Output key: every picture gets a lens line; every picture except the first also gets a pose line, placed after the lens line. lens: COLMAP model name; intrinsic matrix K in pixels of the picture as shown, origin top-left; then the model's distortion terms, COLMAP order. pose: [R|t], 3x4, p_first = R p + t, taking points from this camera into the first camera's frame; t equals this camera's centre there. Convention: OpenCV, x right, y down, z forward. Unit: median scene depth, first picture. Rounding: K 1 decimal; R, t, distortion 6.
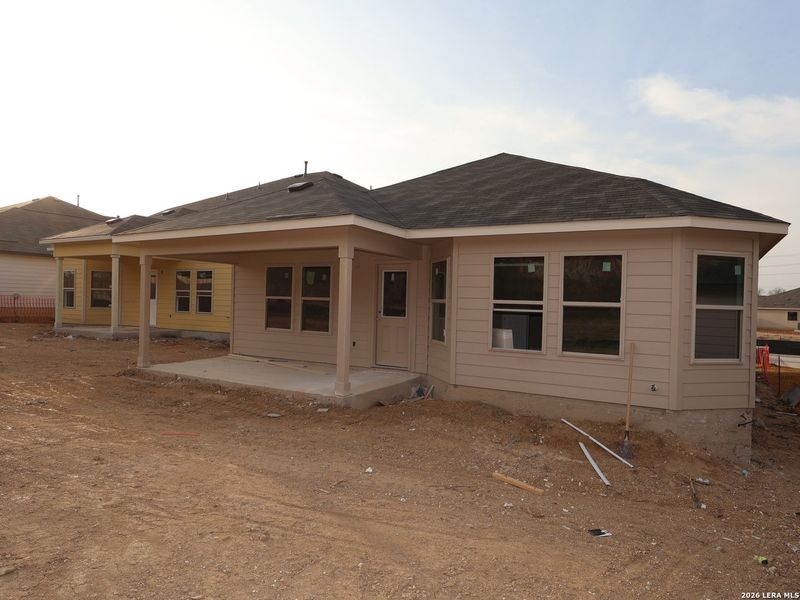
lens RADIAL K [[510.7, 0, 400.0], [0, 510.7, 300.0], [0, 0, 1]] dist [0.002633, -0.000329]
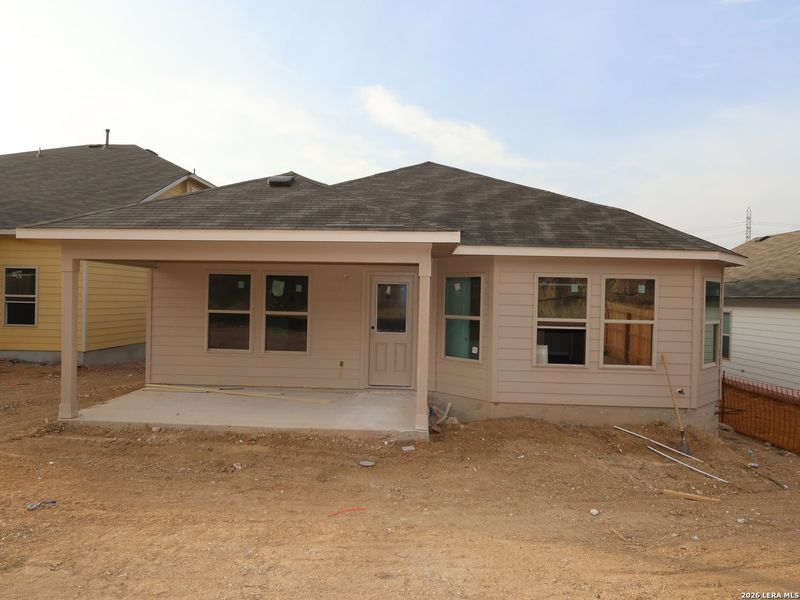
lens RADIAL K [[510.7, 0, 400.0], [0, 510.7, 300.0], [0, 0, 1]] dist [0.002633, -0.000329]
pose [[0.882553, -0.008715, 0.470132, -0.551184], [-0.000131, 0.999824, 0.018781, -0.055899], [-0.470212, -0.016637, 0.882397, 0.217433]]
